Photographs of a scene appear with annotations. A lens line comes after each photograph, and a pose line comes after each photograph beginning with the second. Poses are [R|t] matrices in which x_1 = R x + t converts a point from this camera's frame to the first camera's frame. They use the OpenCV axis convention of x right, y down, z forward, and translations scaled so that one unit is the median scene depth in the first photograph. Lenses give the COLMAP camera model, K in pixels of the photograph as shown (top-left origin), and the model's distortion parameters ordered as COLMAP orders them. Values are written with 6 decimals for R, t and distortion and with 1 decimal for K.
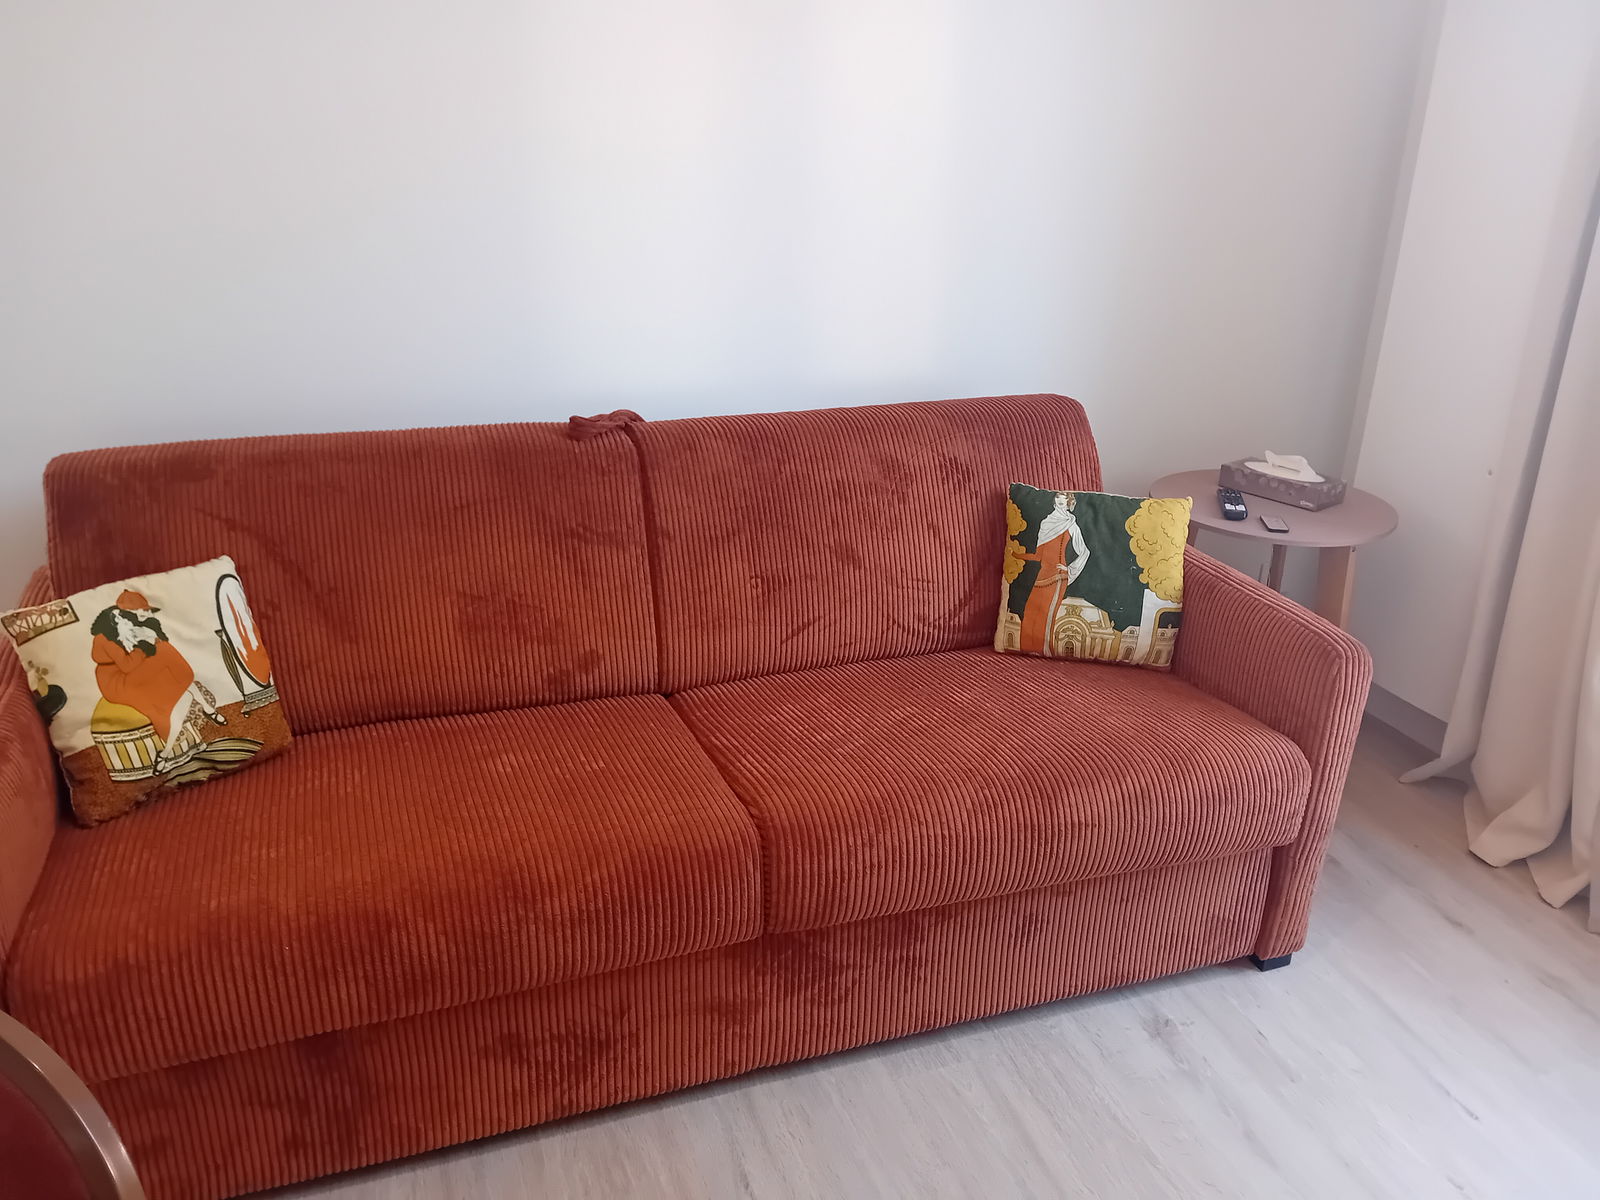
lens RADIAL K [[1266.6, 0, 803.1], [0, 1266.6, 600.1], [0, 0, 1]] dist [0.054197, -0.064041]
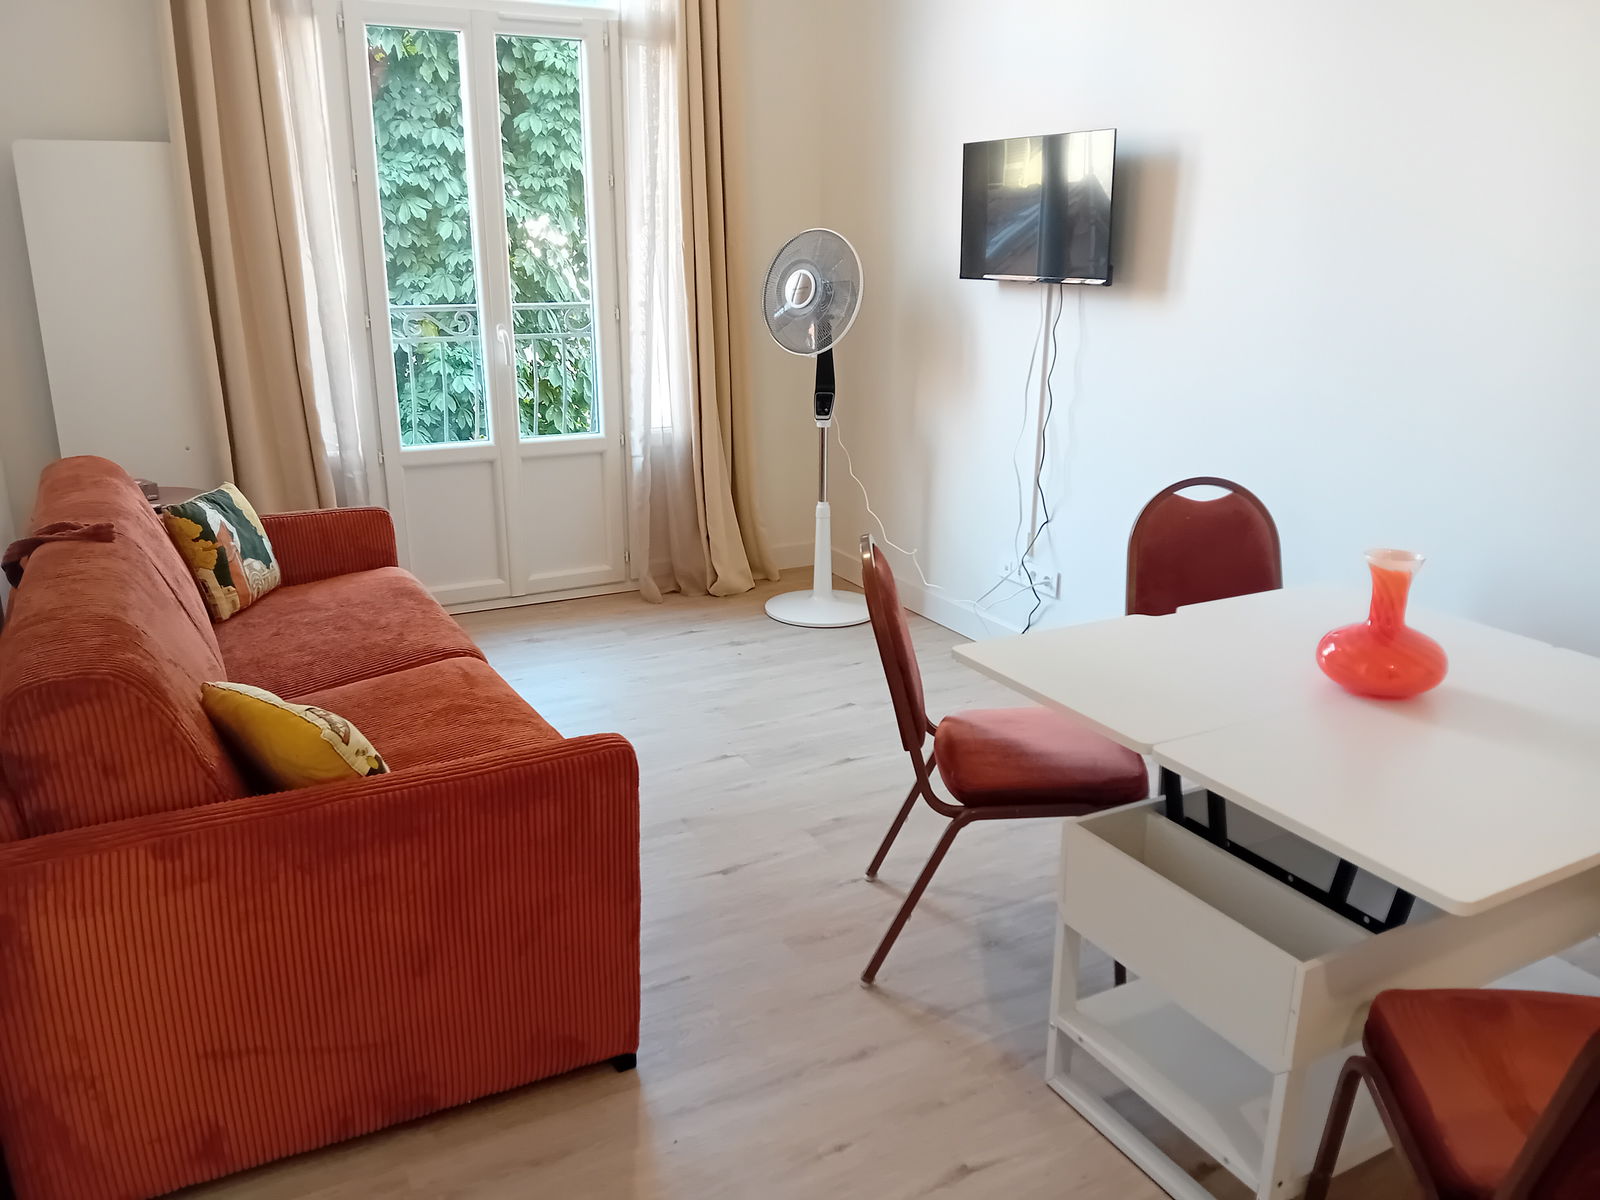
lens RADIAL K [[1266.6, 0, 807.6], [0, 1266.6, 616.4], [0, 0, 1]] dist [0.054197, -0.064041]
pose [[-0.167757, -0.314072, 0.934460, -0.633953], [0.366757, 0.859972, 0.354878, -0.113092], [-0.915067, 0.402253, -0.029078, 0.233133]]
